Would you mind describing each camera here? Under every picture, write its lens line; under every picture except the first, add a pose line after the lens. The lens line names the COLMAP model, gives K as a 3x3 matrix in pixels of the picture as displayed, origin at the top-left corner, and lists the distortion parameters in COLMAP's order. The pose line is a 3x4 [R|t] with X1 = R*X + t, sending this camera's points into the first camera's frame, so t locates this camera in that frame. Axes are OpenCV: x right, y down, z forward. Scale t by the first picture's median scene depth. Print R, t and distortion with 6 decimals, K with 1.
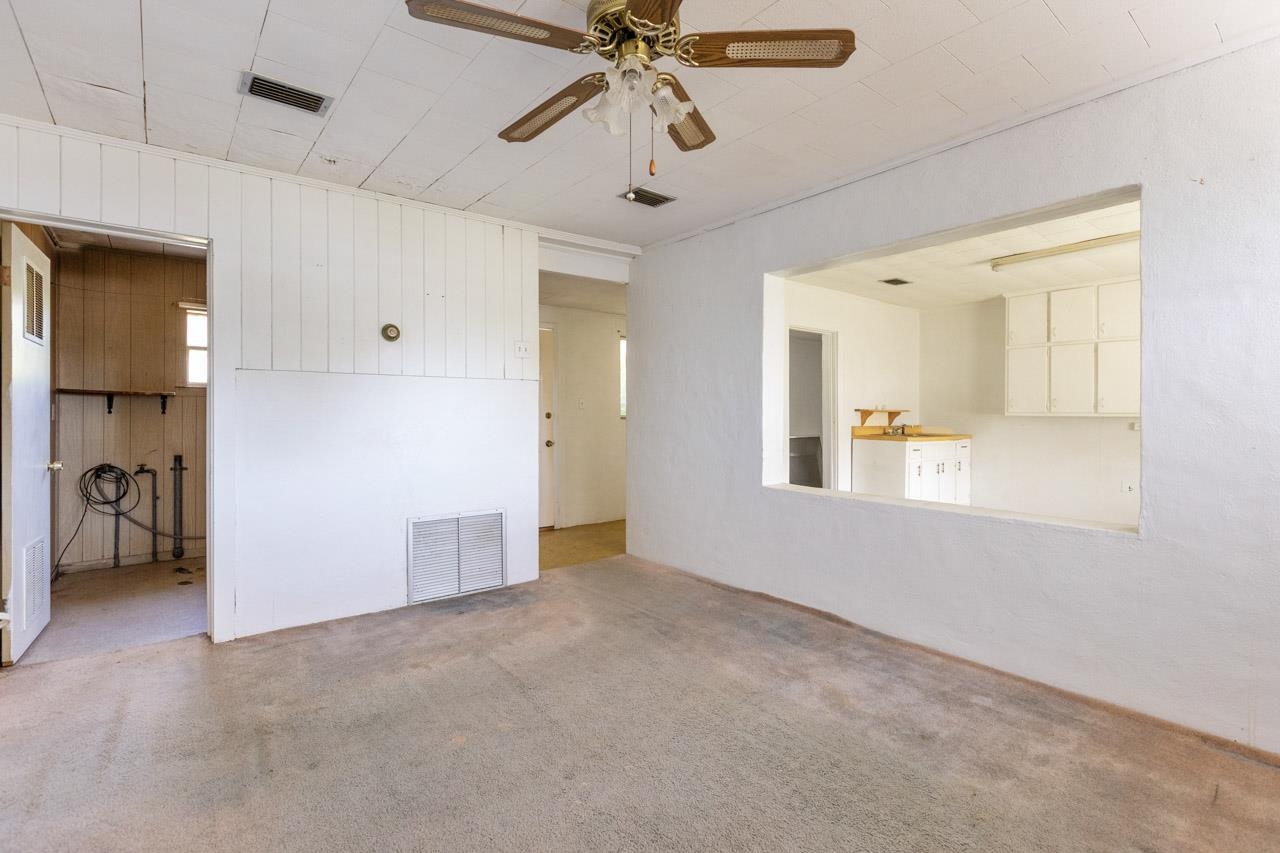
lens RADIAL K [[585.1, 0, 644.6], [0, 585.1, 418.0], [0, 0, 1]] dist [0.002892, 0.000171]
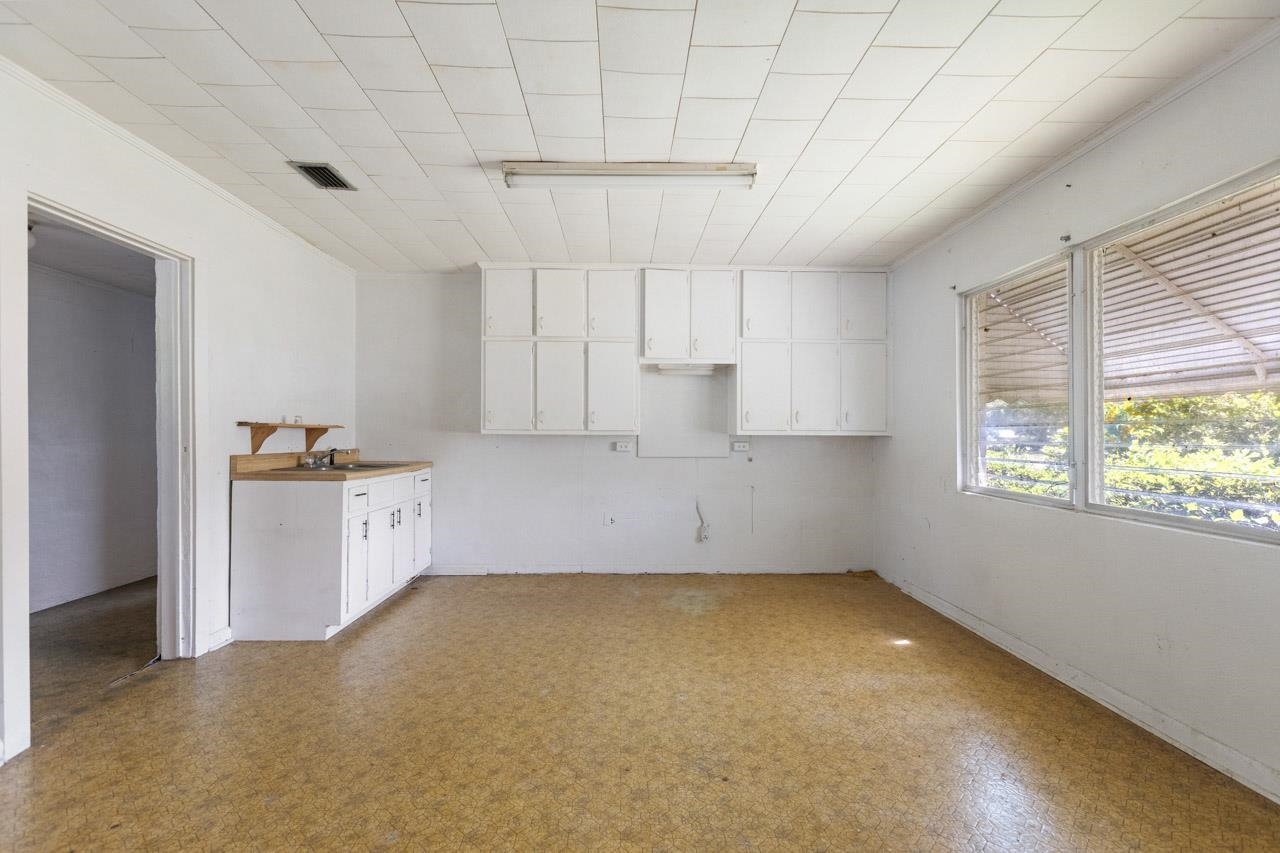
lens RADIAL K [[585.1, 0, 643.4], [0, 585.1, 429.1], [0, 0, 1]] dist [0.002892, 0.000171]
pose [[0.597949, 0.004868, 0.801520, 0.162592], [0.004702, 0.999943, -0.009581, -0.002150], [-0.801521, 0.009497, 0.597892, 0.414003]]
